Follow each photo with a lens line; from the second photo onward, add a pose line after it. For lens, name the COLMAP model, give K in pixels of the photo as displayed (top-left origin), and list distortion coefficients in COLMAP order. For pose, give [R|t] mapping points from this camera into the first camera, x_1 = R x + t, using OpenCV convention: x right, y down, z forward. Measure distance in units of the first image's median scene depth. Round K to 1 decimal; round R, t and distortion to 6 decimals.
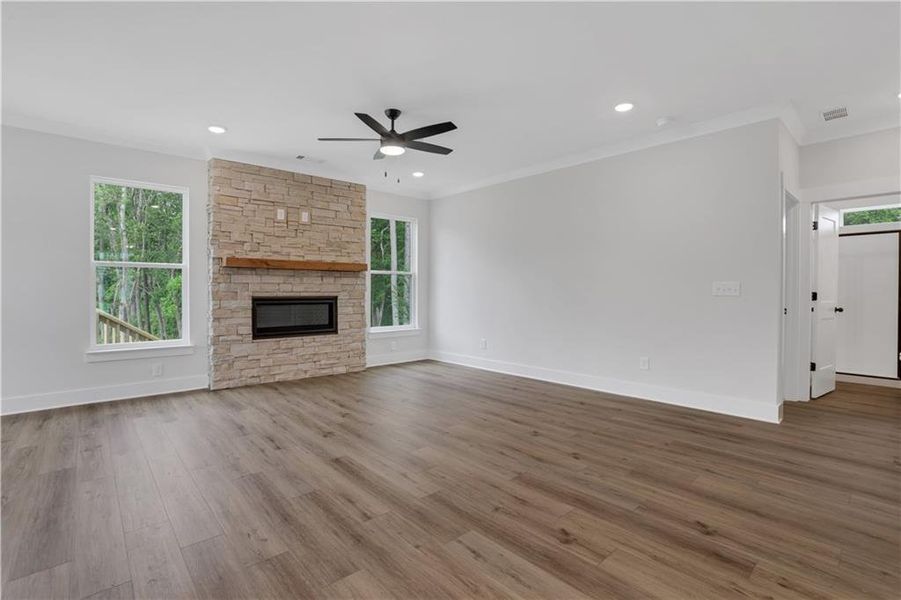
lens RADIAL K [[417.5, 0, 446.2], [0, 417.5, 293.0], [0, 0, 1]] dist [-0.076232, 0.033947]
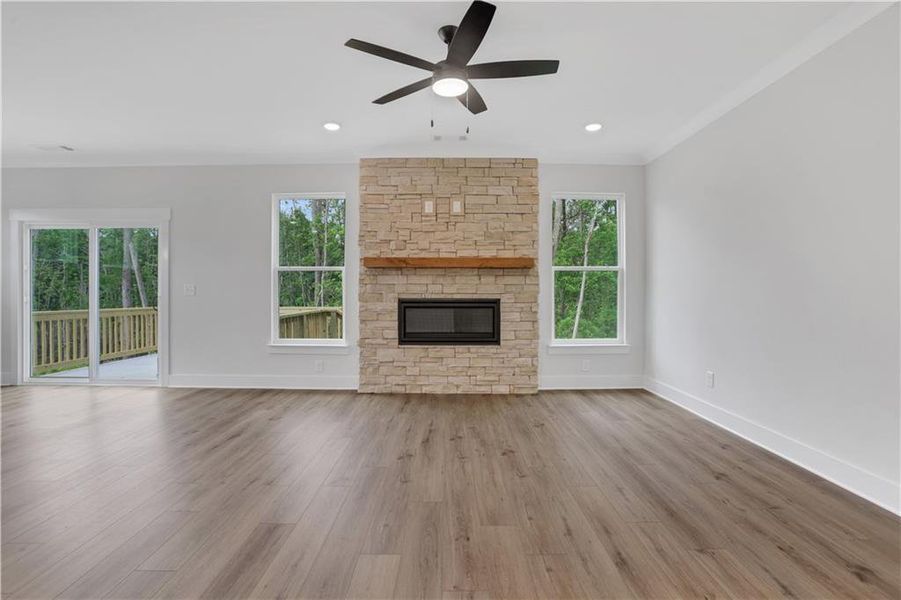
lens RADIAL K [[417.5, 0, 446.2], [0, 417.5, 293.0], [0, 0, 1]] dist [-0.076232, 0.033947]
pose [[0.743411, 0.001963, -0.668832, 0.255011], [-0.003367, 0.999994, -0.000808, -0.003707], [0.668827, 0.002852, 0.743413, 0.389511]]
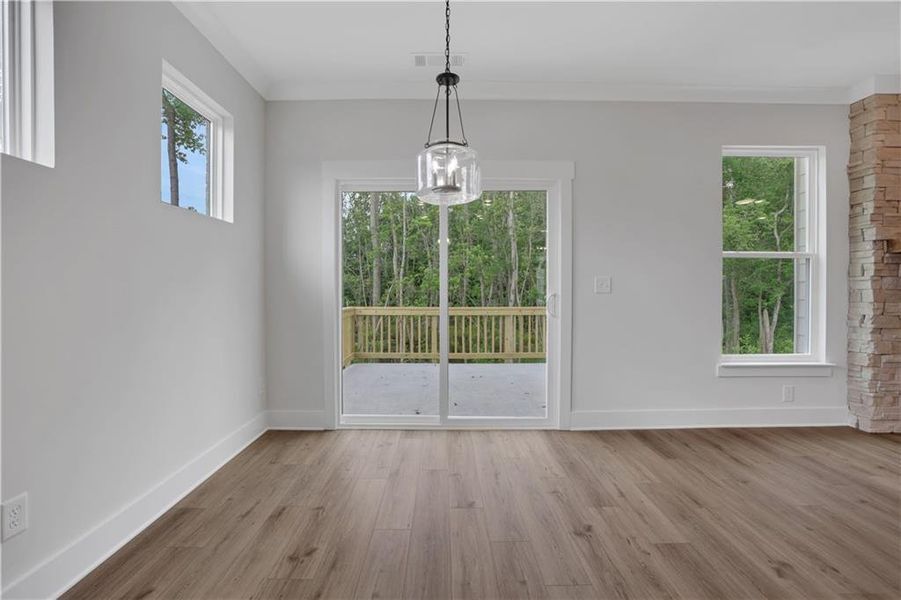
lens RADIAL K [[417.5, 0, 446.2], [0, 417.5, 293.0], [0, 0, 1]] dist [-0.076232, 0.033947]
pose [[0.753121, 0.004464, -0.657867, -0.665872], [-0.002742, 0.999990, 0.003646, 0.002003], [0.657876, -0.000942, 0.753126, 0.017759]]
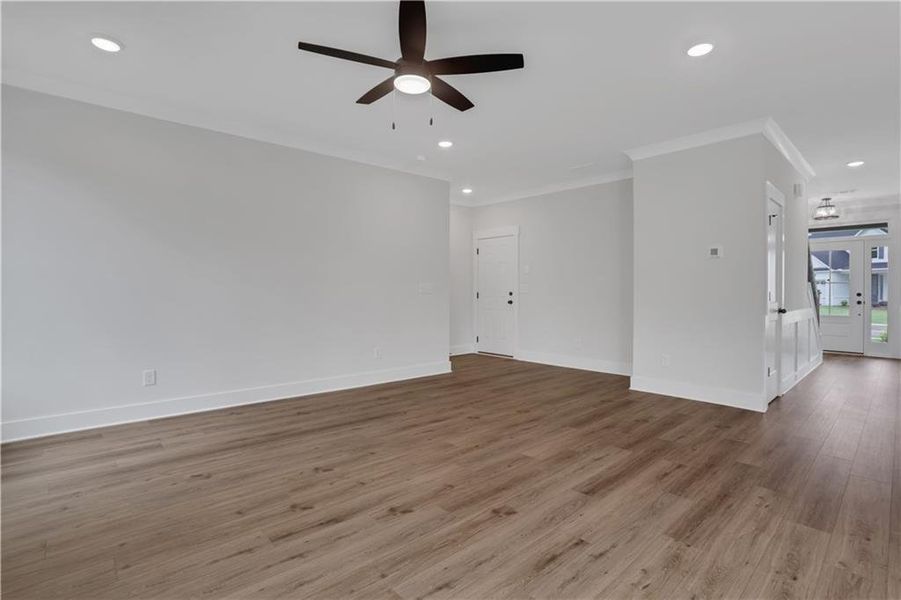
lens RADIAL K [[428.6, 0, 444.2], [0, 428.6, 283.0], [0, 0, 1]] dist [-0.064530, 0.025502]
pose [[-0.000495, 0.019954, 0.999801, -0.654326], [0.001087, 0.999800, -0.019953, 0.000927], [-0.999999, 0.001077, -0.000516, 0.753891]]
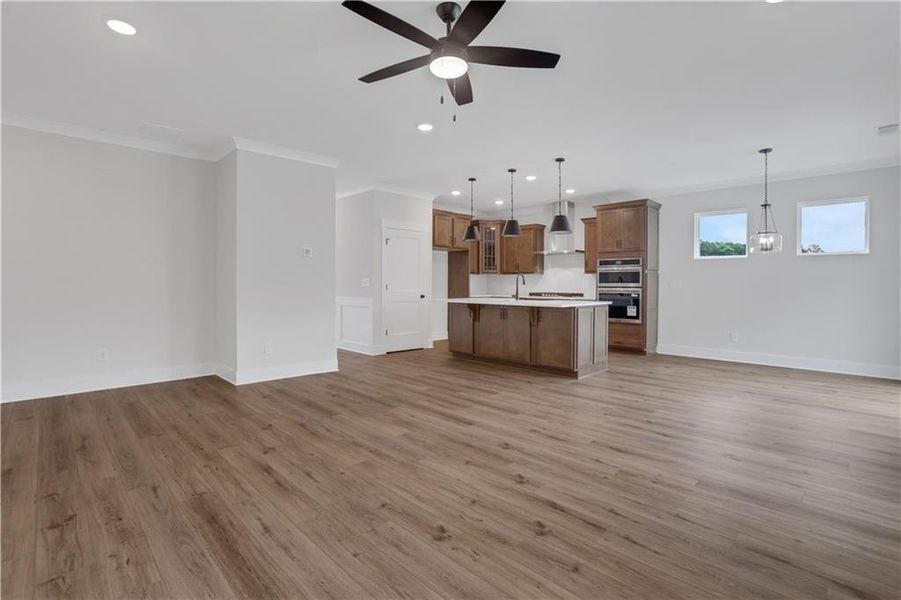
lens RADIAL K [[428.6, 0, 444.2], [0, 428.6, 283.0], [0, 0, 1]] dist [-0.064530, 0.025502]
pose [[-0.998860, -0.006232, -0.047326, -0.073814], [-0.006369, 0.999976, 0.002742, -0.009398], [0.047307, 0.003040, -0.998876, 1.323691]]
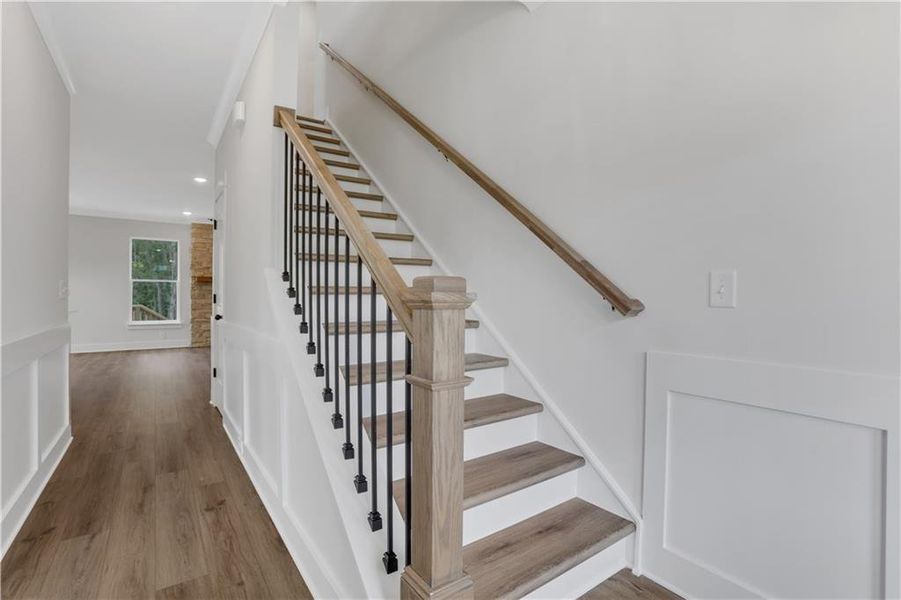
lens RADIAL K [[421.7, 0, 450.8], [0, 421.7, 293.1], [0, 0, 1]] dist [-0.076678, 0.035975]
pose [[0.992256, 0.000218, -0.124213, 0.833852], [-0.000986, 0.999981, -0.006118, -0.000073], [0.124209, 0.006193, 0.992237, -0.713463]]
